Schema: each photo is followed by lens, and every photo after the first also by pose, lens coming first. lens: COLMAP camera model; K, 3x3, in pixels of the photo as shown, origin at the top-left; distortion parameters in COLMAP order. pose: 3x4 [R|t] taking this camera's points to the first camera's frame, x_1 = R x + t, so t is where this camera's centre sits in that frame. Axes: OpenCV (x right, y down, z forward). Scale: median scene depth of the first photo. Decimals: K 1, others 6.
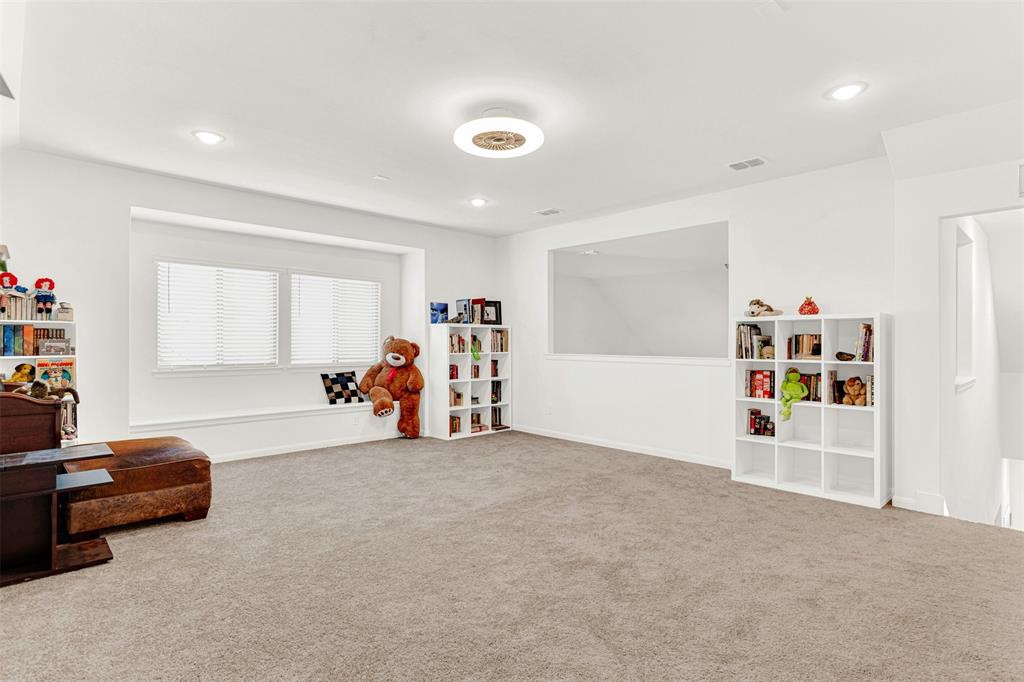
lens RADIAL K [[528.5, 0, 513.3], [0, 528.5, 342.8], [0, 0, 1]] dist [0.019037, 0.000587]
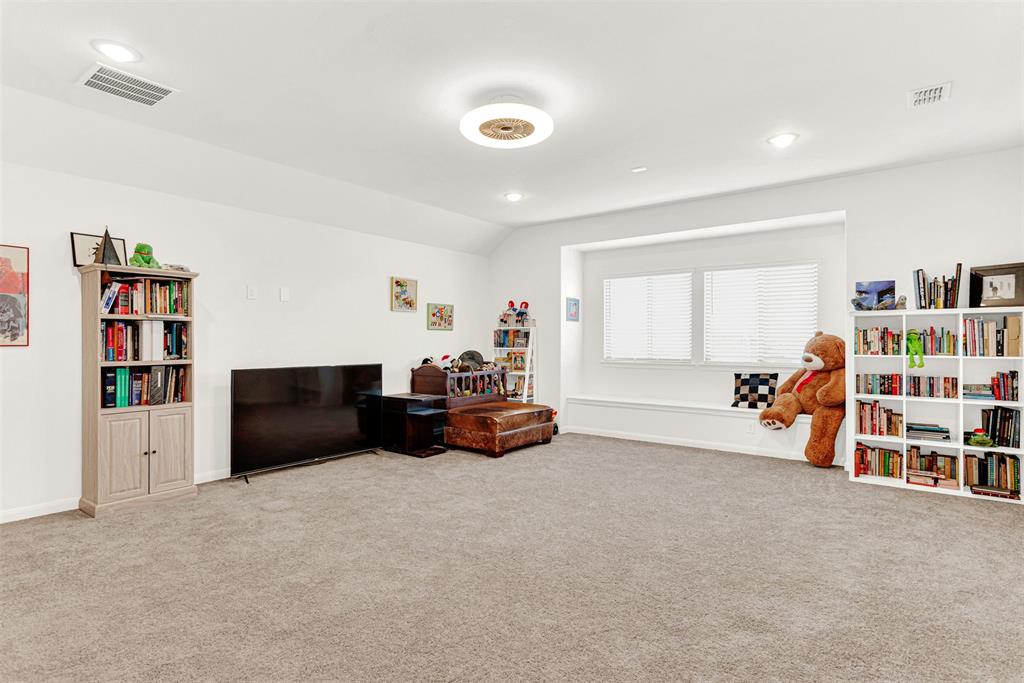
lens RADIAL K [[528.5, 0, 513.4], [0, 528.5, 340.3], [0, 0, 1]] dist [0.019037, 0.000587]
pose [[0.158685, -0.001777, -0.987328, 0.501030], [-0.000020, 0.999998, -0.001803, 0.002201], [0.987329, 0.000306, 0.158685, 0.464828]]
